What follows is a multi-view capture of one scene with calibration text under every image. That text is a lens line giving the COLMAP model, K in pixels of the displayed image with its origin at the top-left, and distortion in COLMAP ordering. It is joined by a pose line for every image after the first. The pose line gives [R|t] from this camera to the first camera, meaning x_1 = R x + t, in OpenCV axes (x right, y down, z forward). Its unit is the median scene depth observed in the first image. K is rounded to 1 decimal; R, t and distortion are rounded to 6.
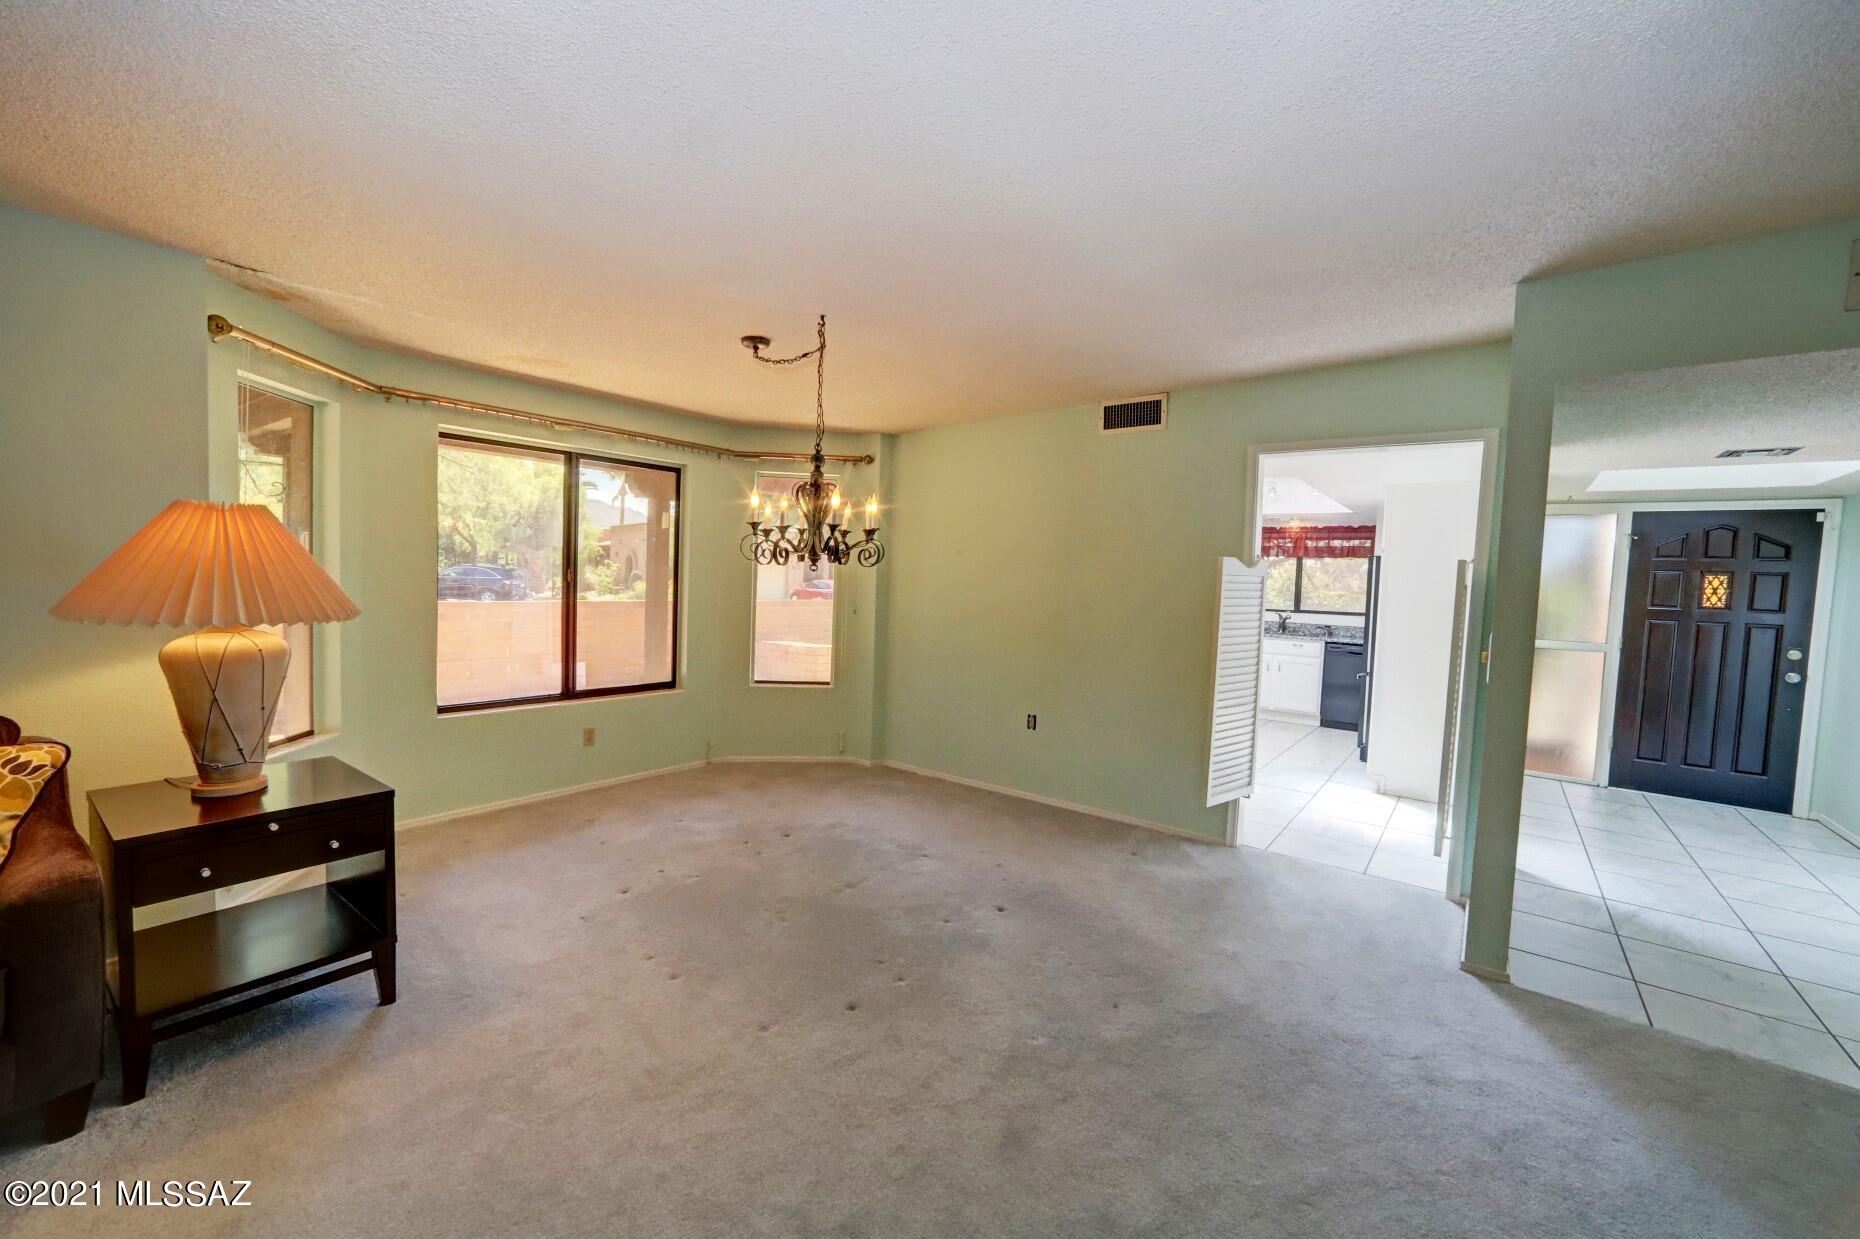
lens RADIAL K [[734.8, 0, 918.5], [0, 734.8, 609.1], [0, 0, 1]] dist [-0.015058, 0.004789]
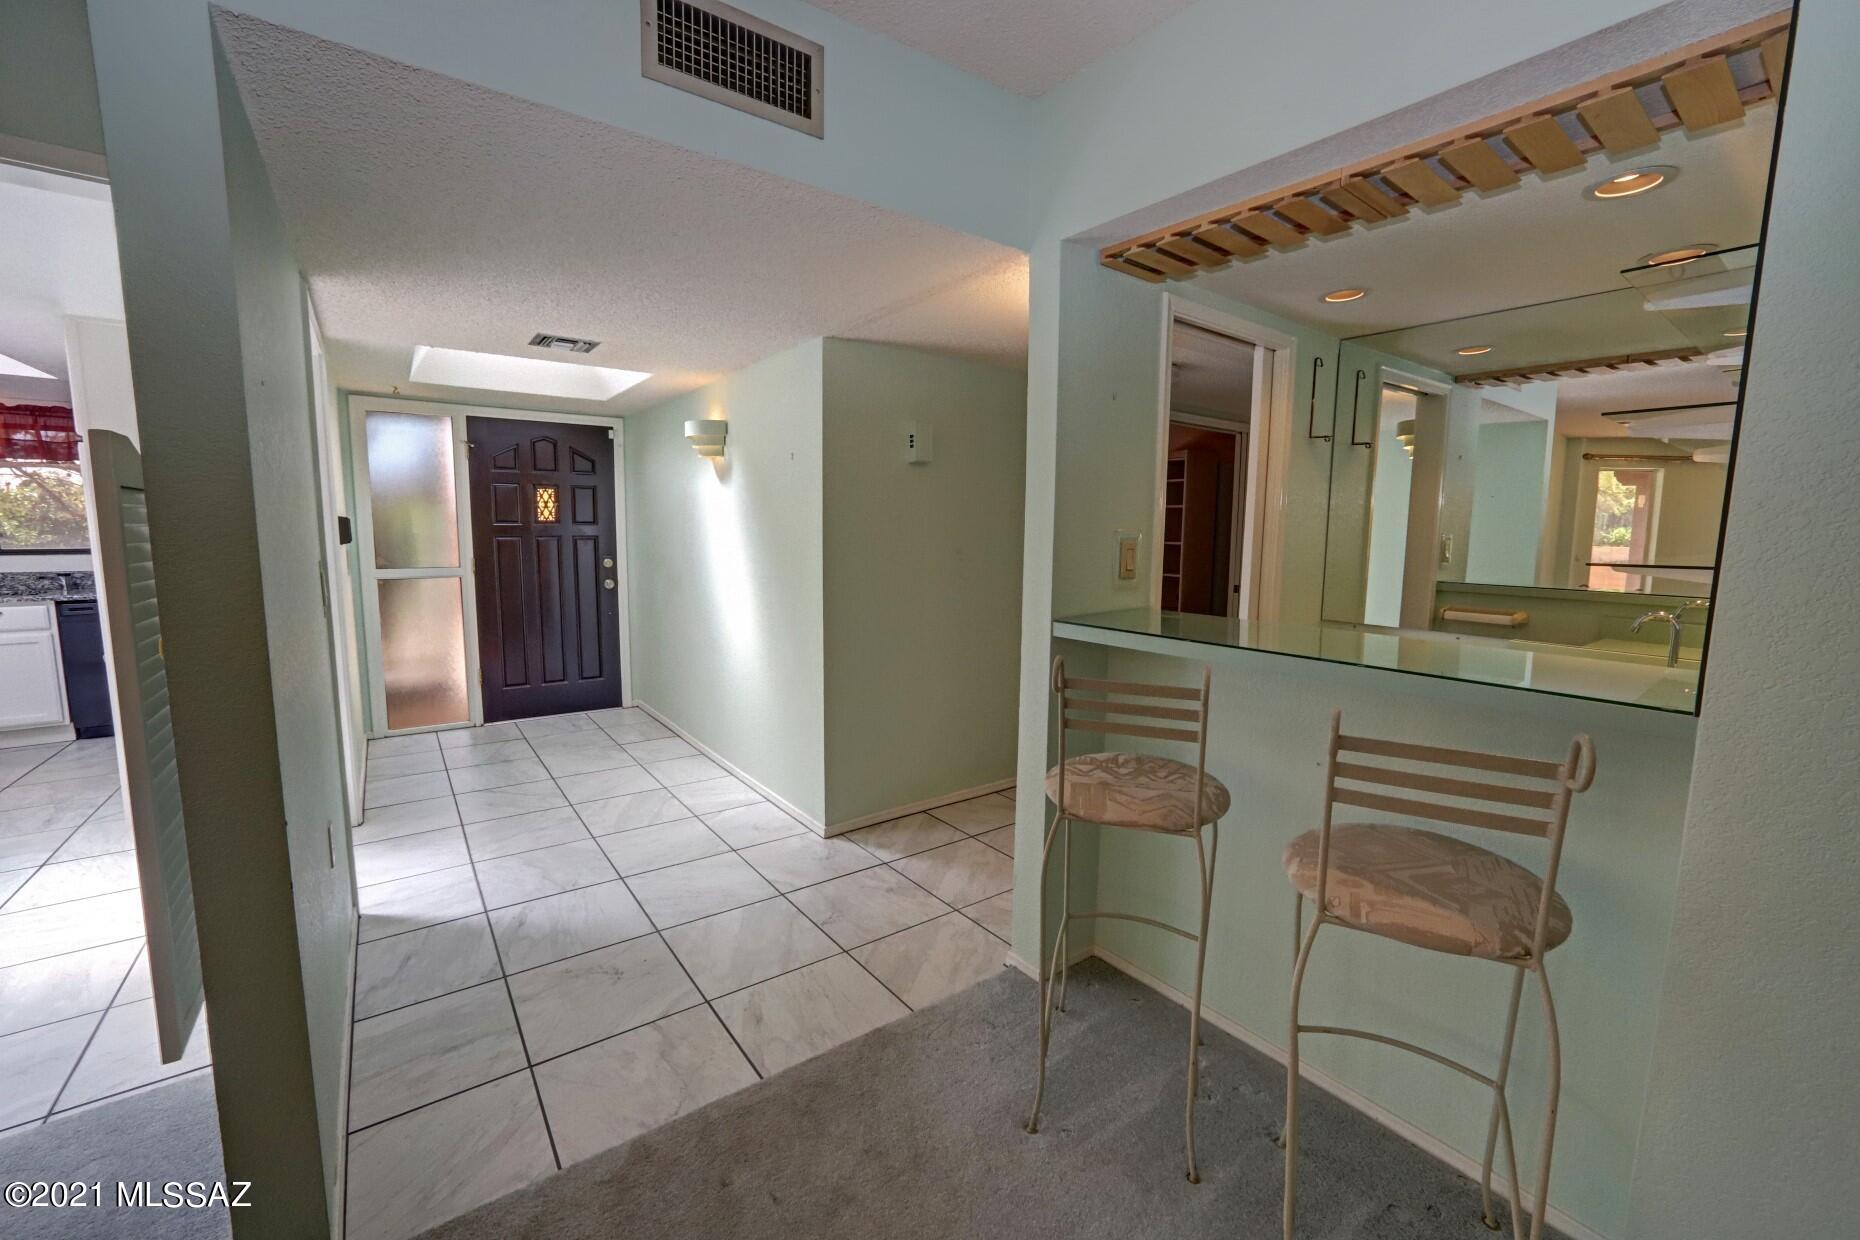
lens RADIAL K [[734.8, 0, 914.1], [0, 734.8, 617.4], [0, 0, 1]] dist [-0.015058, 0.004789]
pose [[0.273702, -0.155486, 0.949164, 0.272405], [0.047321, 0.987829, 0.148174, 0.002792], [-0.960650, 0.004360, 0.277728, 0.250930]]
